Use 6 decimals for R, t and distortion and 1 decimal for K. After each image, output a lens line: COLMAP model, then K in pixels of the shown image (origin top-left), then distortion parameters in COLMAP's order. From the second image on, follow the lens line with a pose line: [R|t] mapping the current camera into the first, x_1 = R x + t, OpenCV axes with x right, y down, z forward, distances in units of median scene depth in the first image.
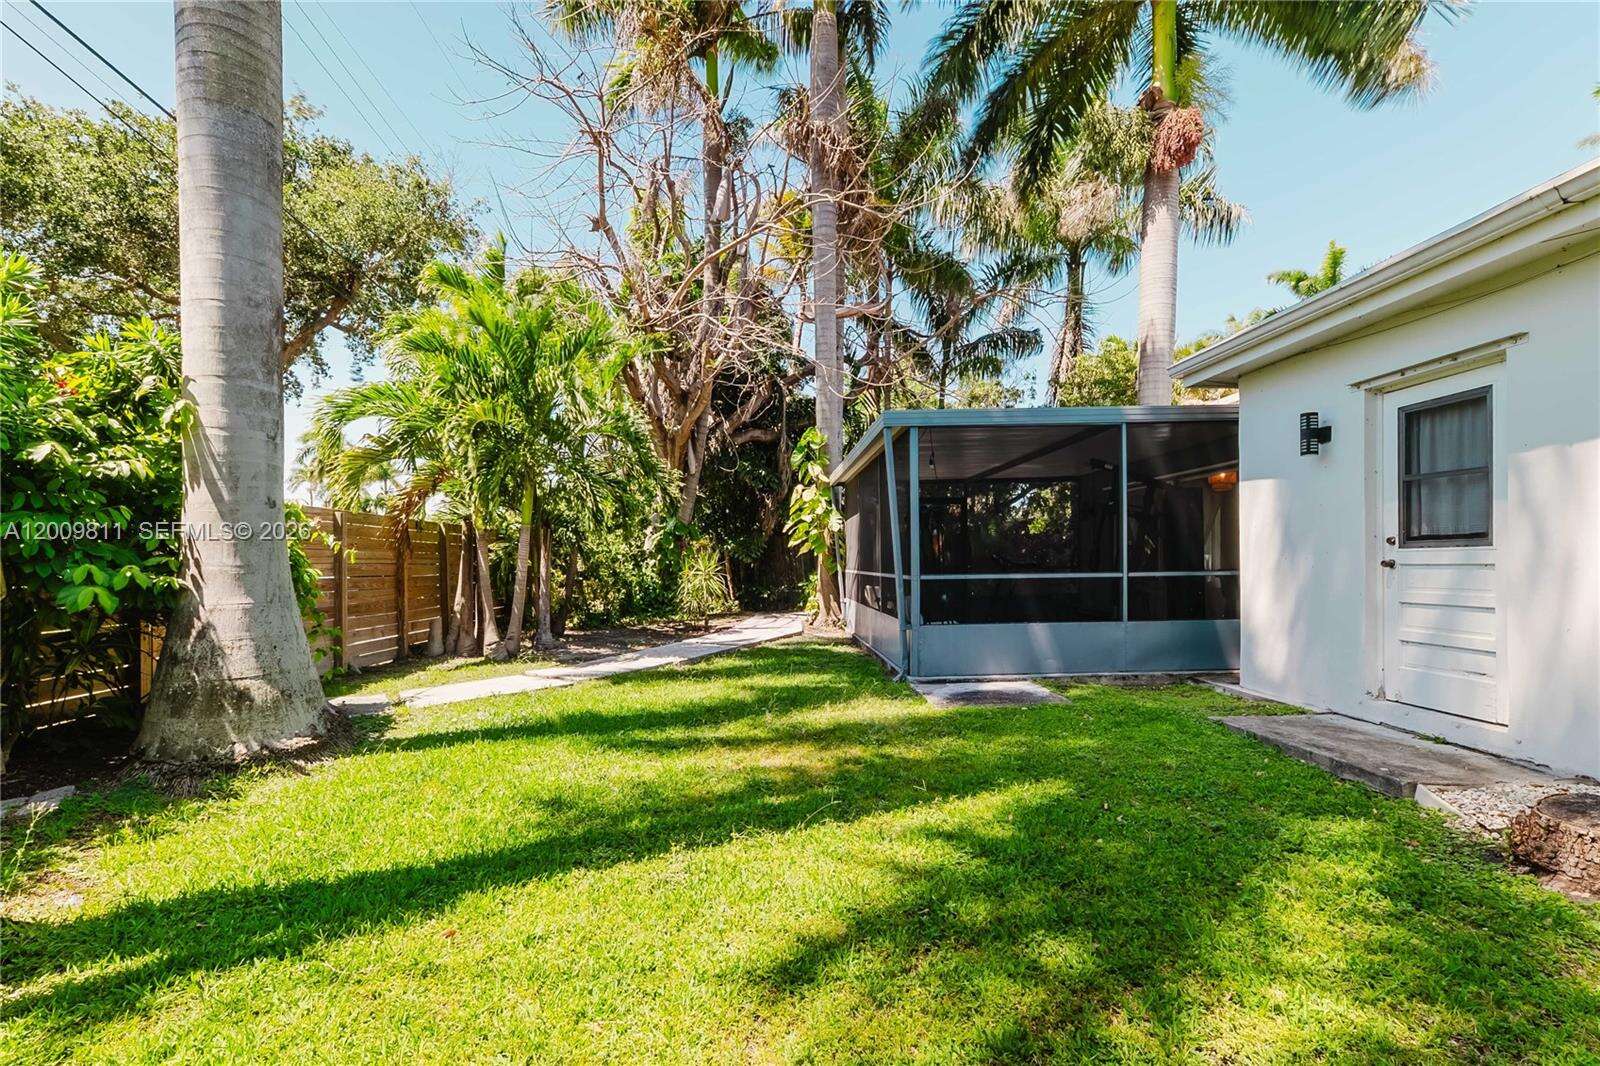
lens RADIAL K [[683.6, 0, 799.2], [0, 683.6, 577.1], [0, 0, 1]] dist [0.002626, 0.000574]
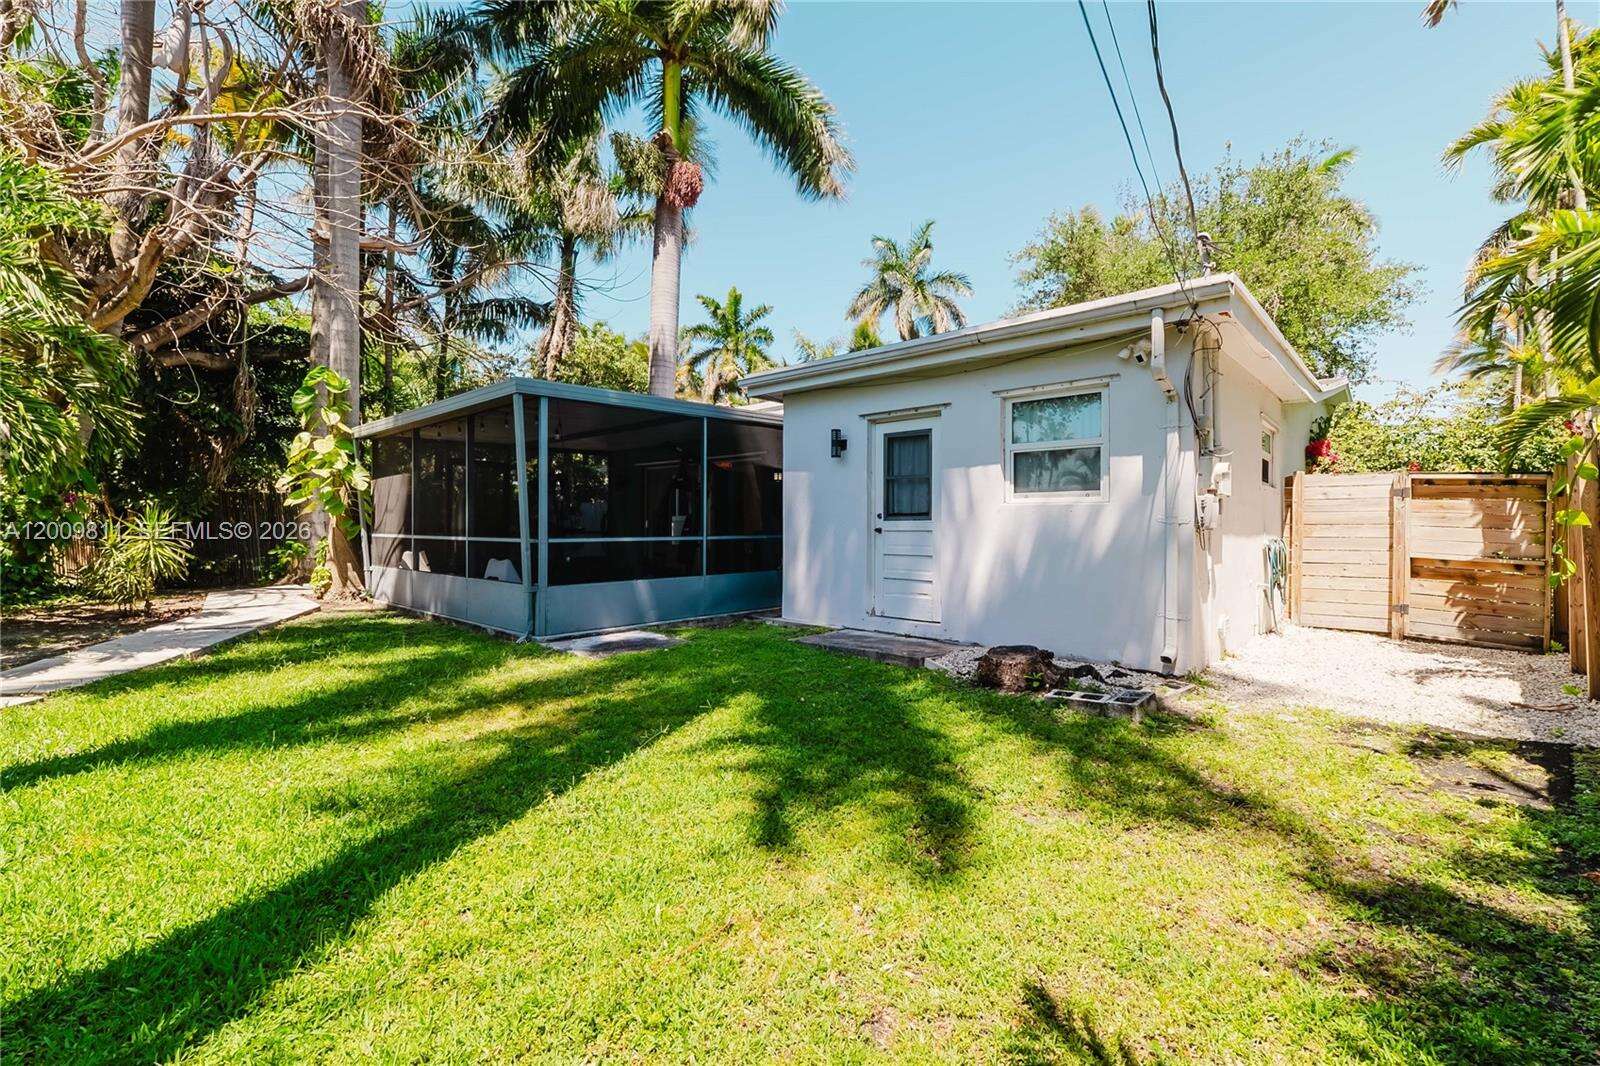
lens RADIAL K [[689.8, 0, 762.3], [0, 689.8, 537.6], [0, 0, 1]] dist [0.001264, 0.000145]
pose [[0.735419, -0.001285, 0.677612, -0.298503], [0.006157, 0.999970, -0.004786, 0.002443], [-0.677585, 0.007692, 0.735404, -0.000103]]
